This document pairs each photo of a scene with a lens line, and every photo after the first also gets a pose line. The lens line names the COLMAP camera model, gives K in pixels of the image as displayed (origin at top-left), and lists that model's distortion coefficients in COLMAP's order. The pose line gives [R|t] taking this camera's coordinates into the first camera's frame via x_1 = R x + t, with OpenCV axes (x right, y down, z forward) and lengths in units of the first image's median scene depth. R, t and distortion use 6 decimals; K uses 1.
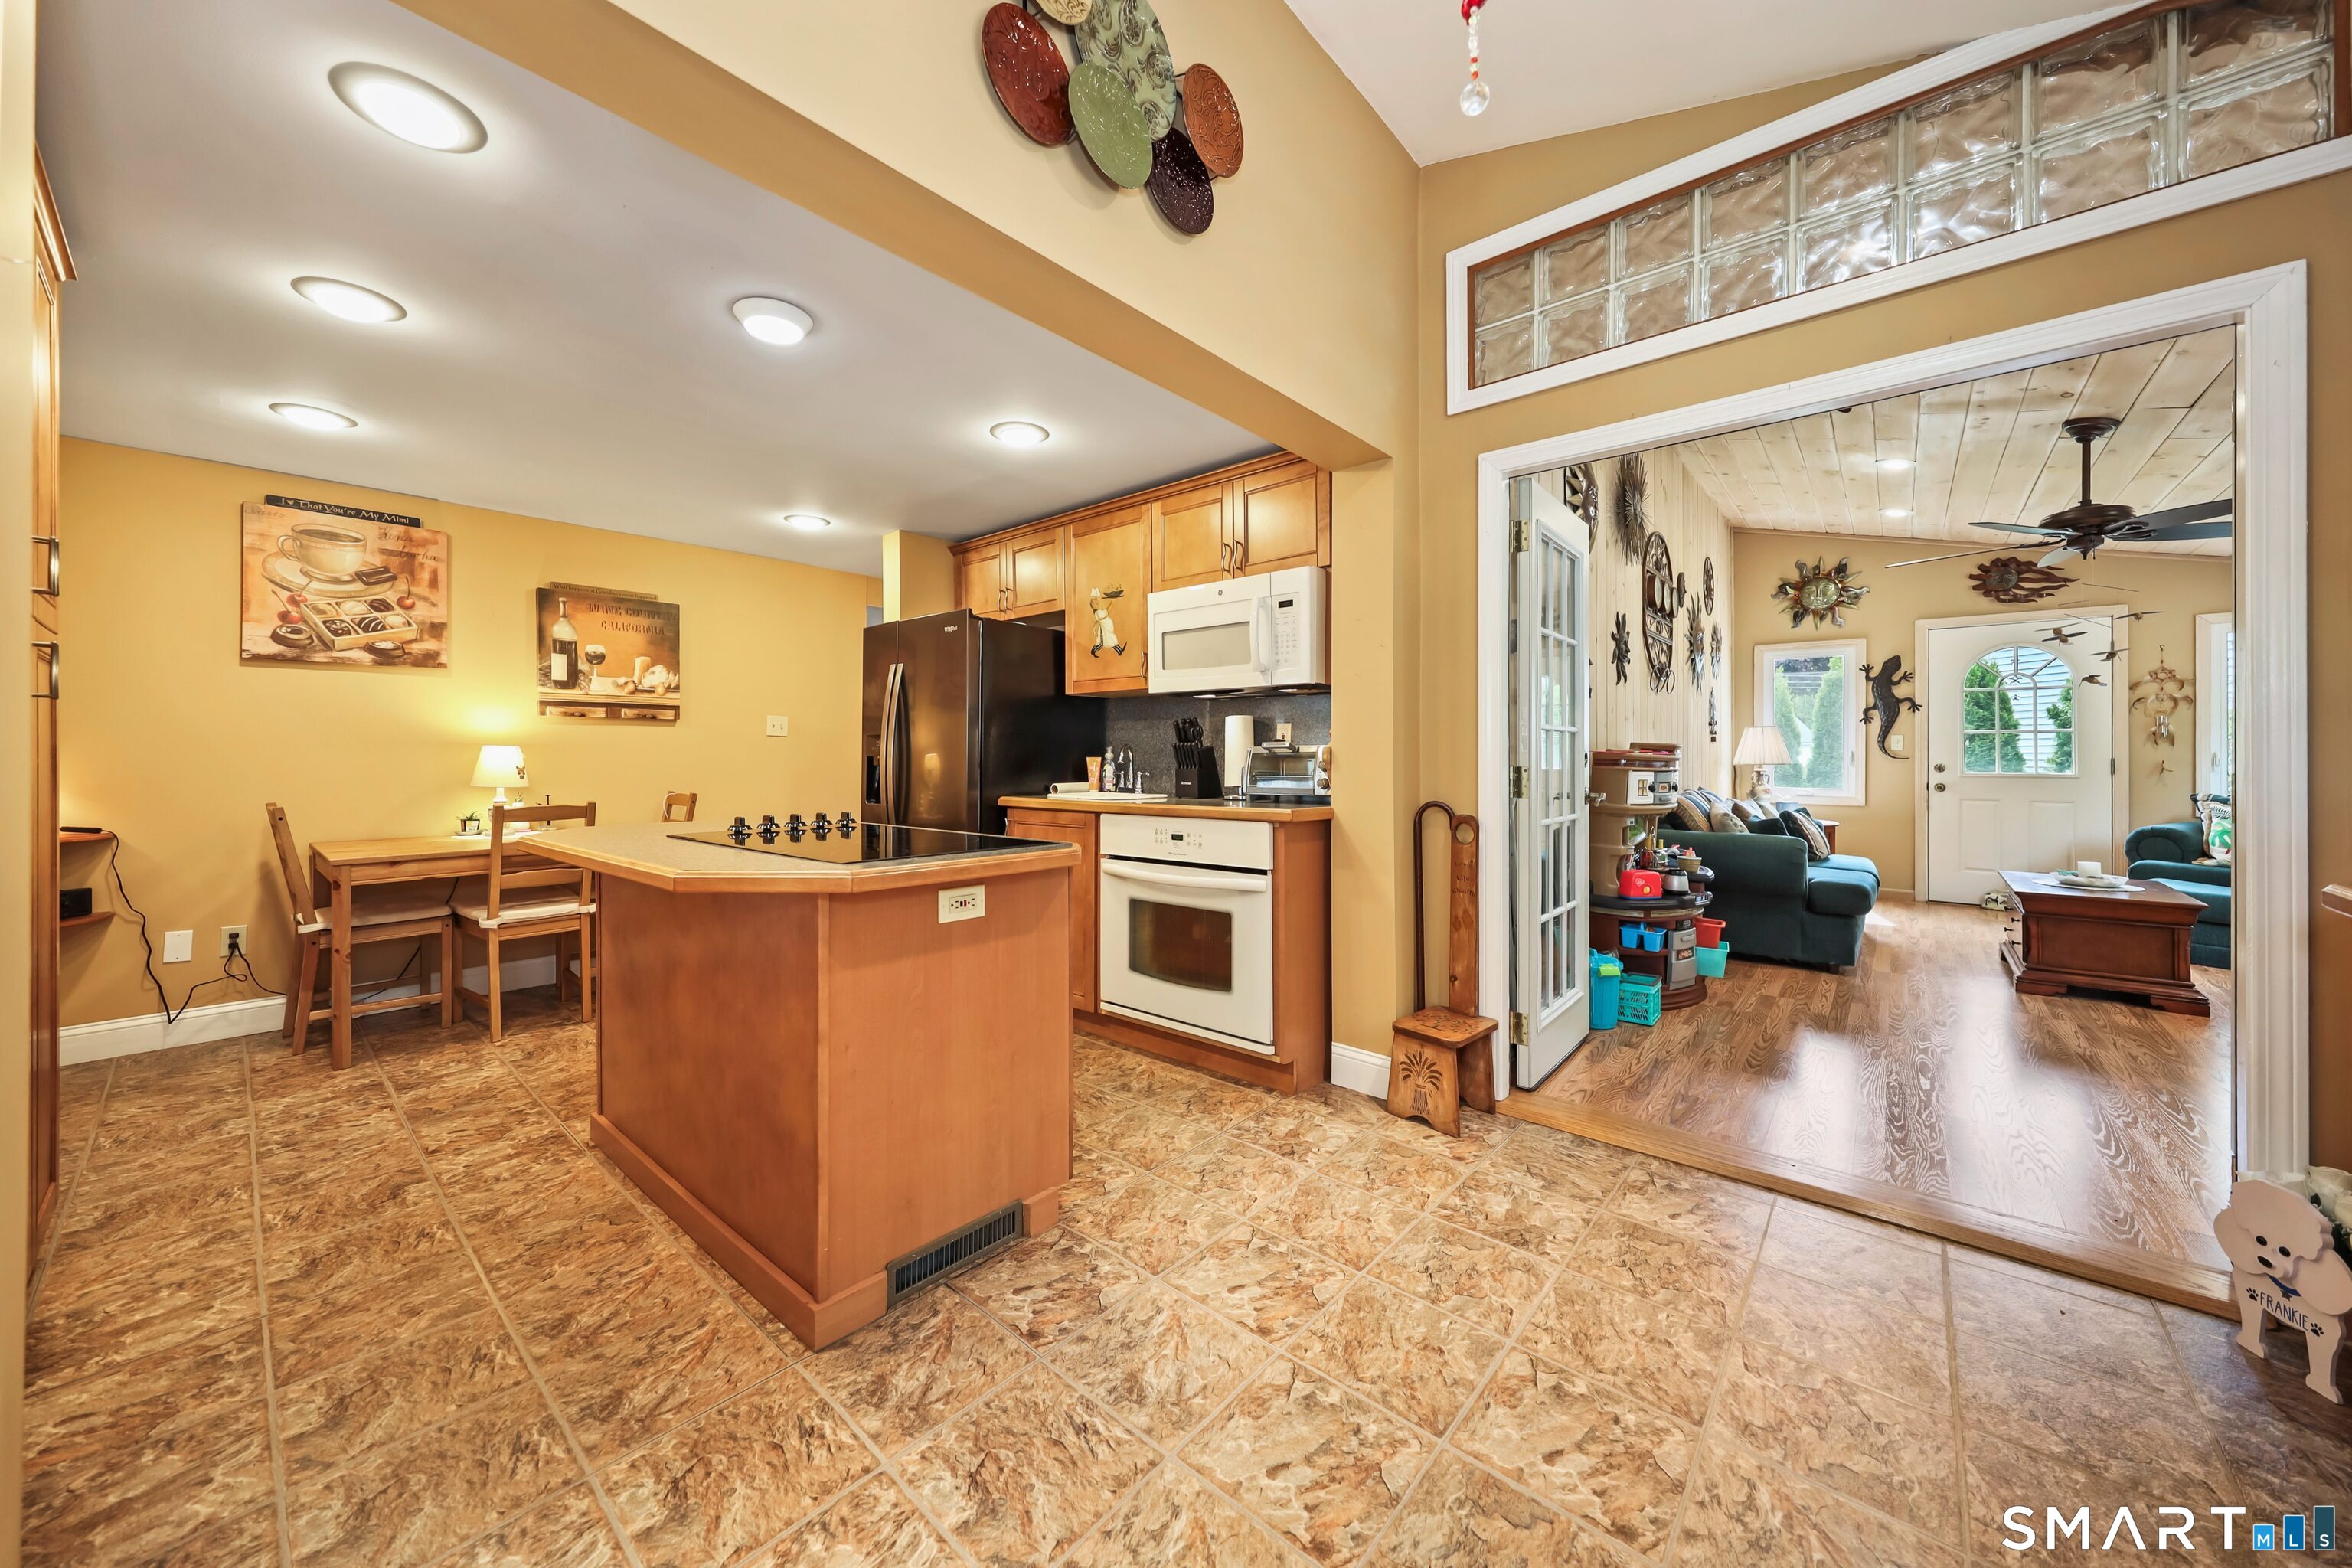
lens RADIAL K [[837.6, 0, 1159.7], [0, 837.6, 757.2], [0, 0, 1]] dist [0.002656, -0.000285]
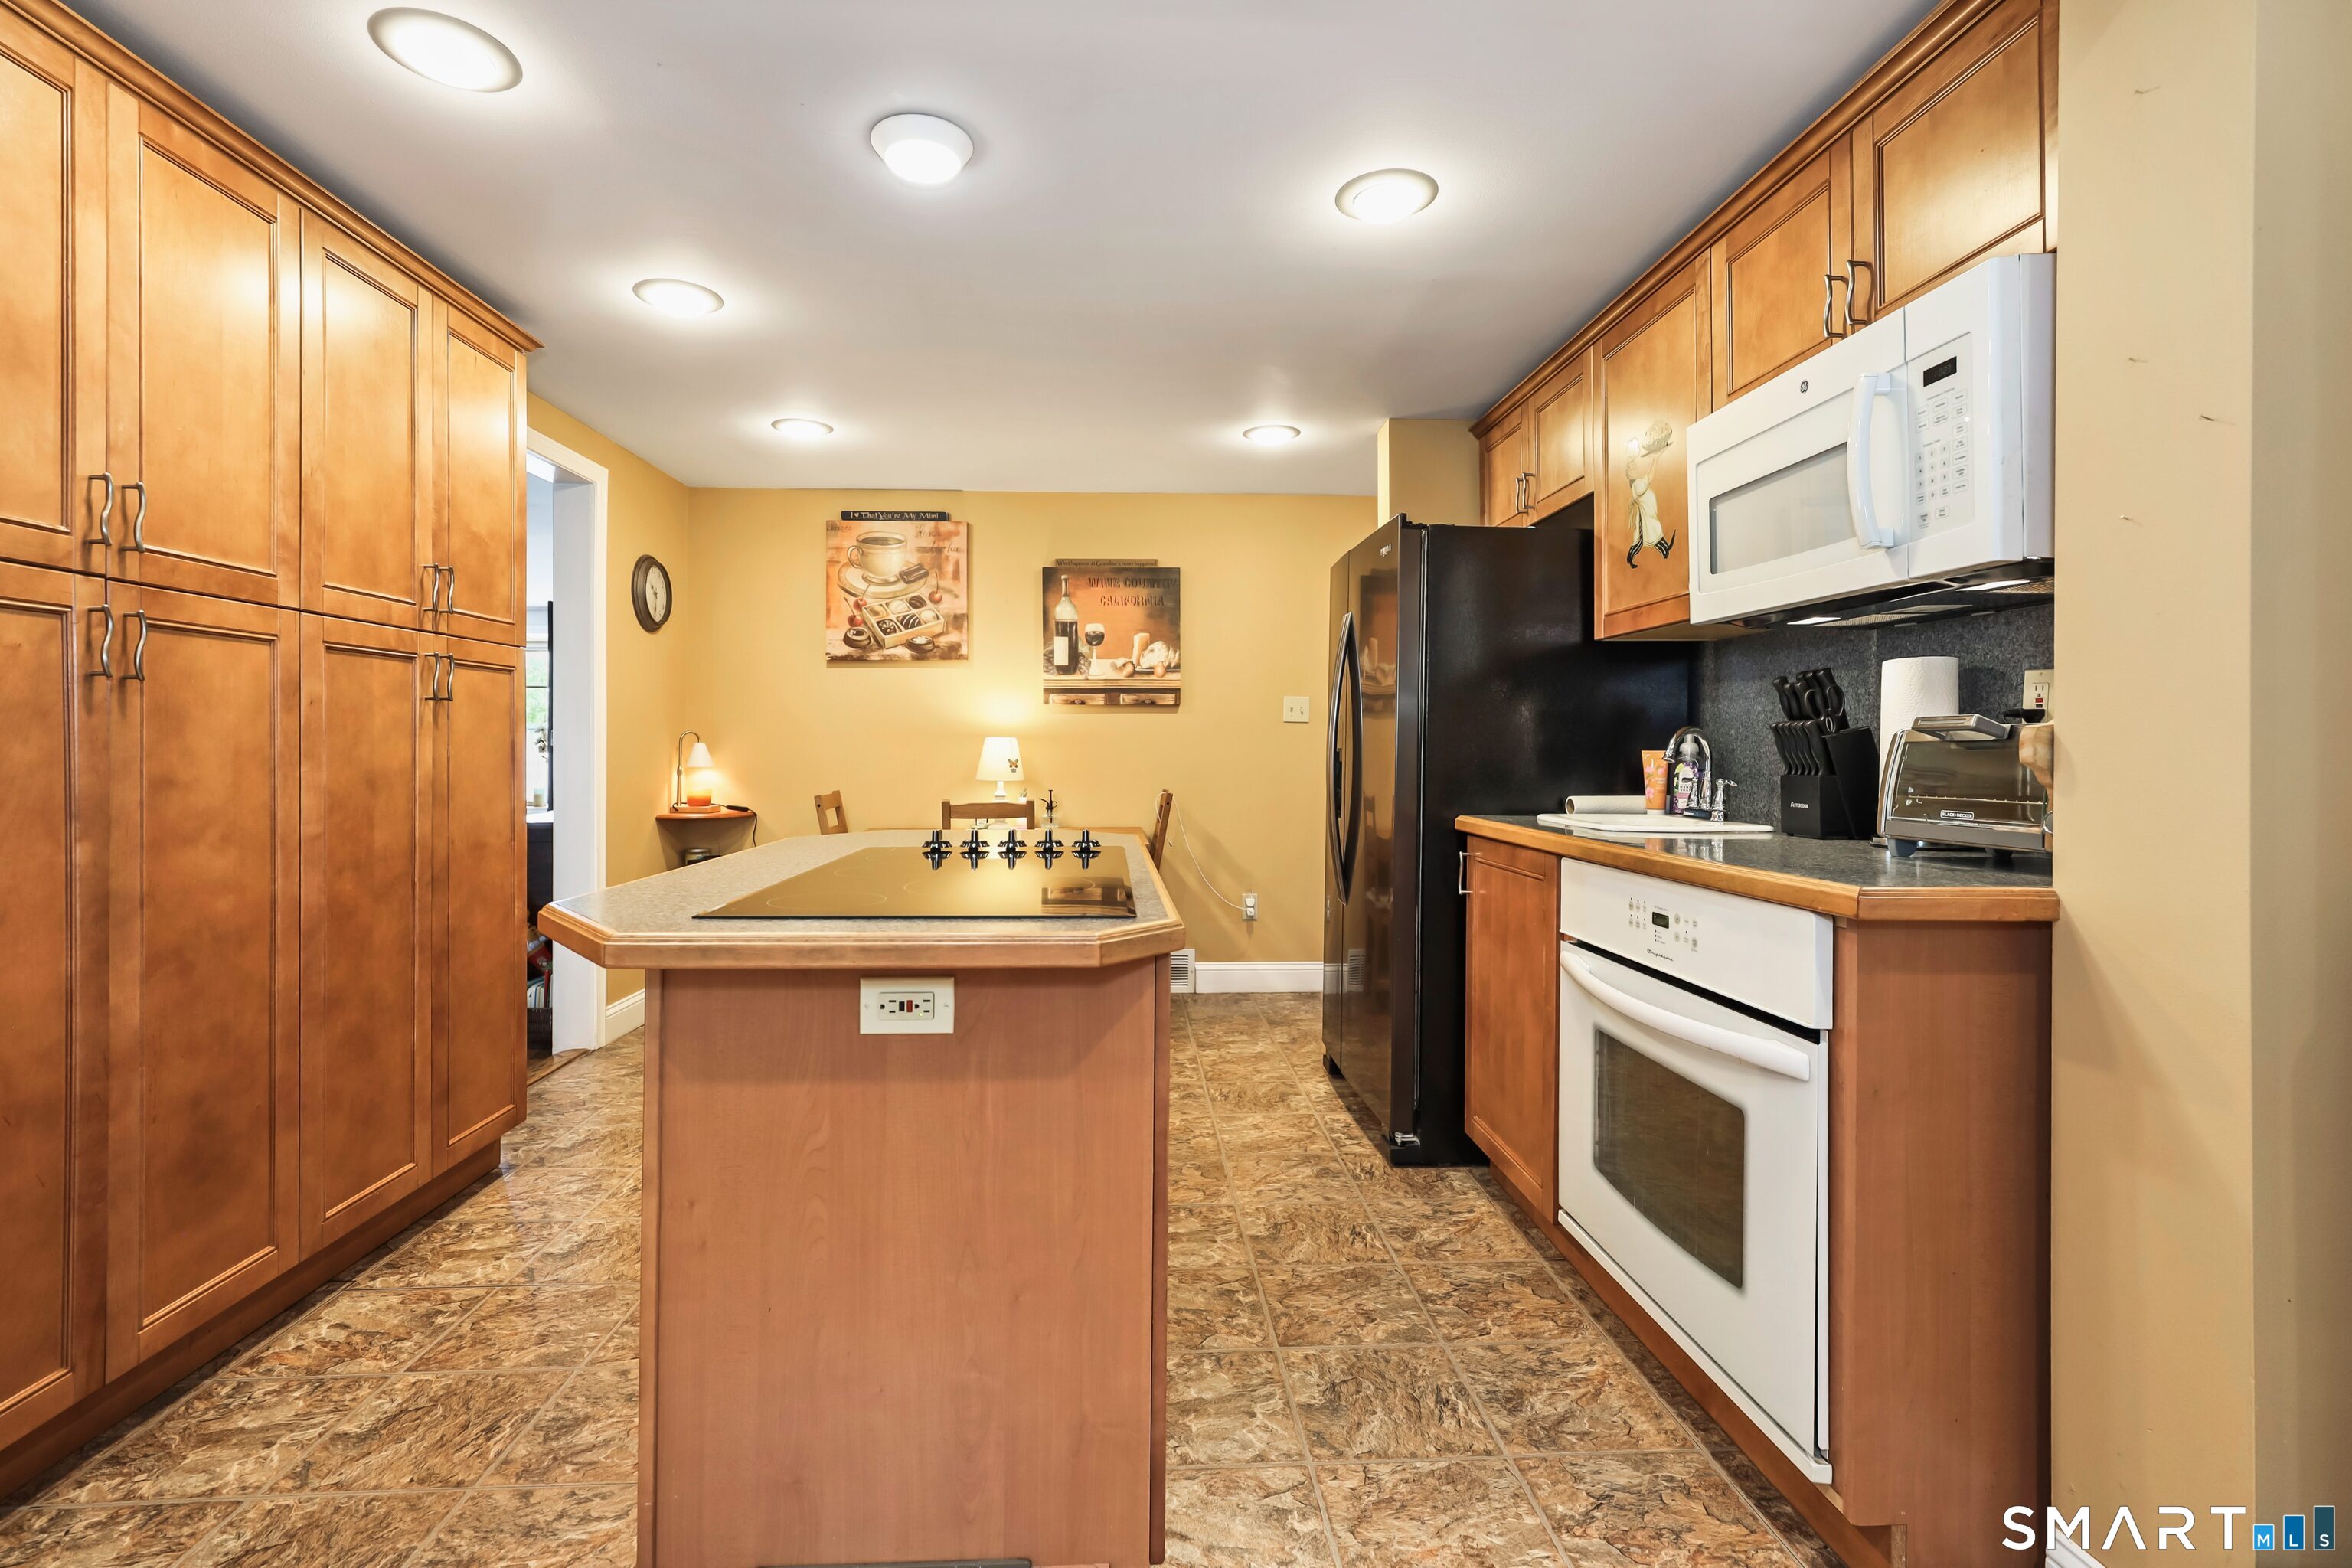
lens RADIAL K [[1051.0, 0, 1163.0], [0, 1051.0, 751.2], [0, 0, 1]] dist [0.003347, 0.000606]
pose [[0.700162, 0.002637, -0.713979, 0.262967], [0.000026, 0.999993, 0.003718, -0.003028], [0.713984, -0.002622, 0.700157, 0.396906]]
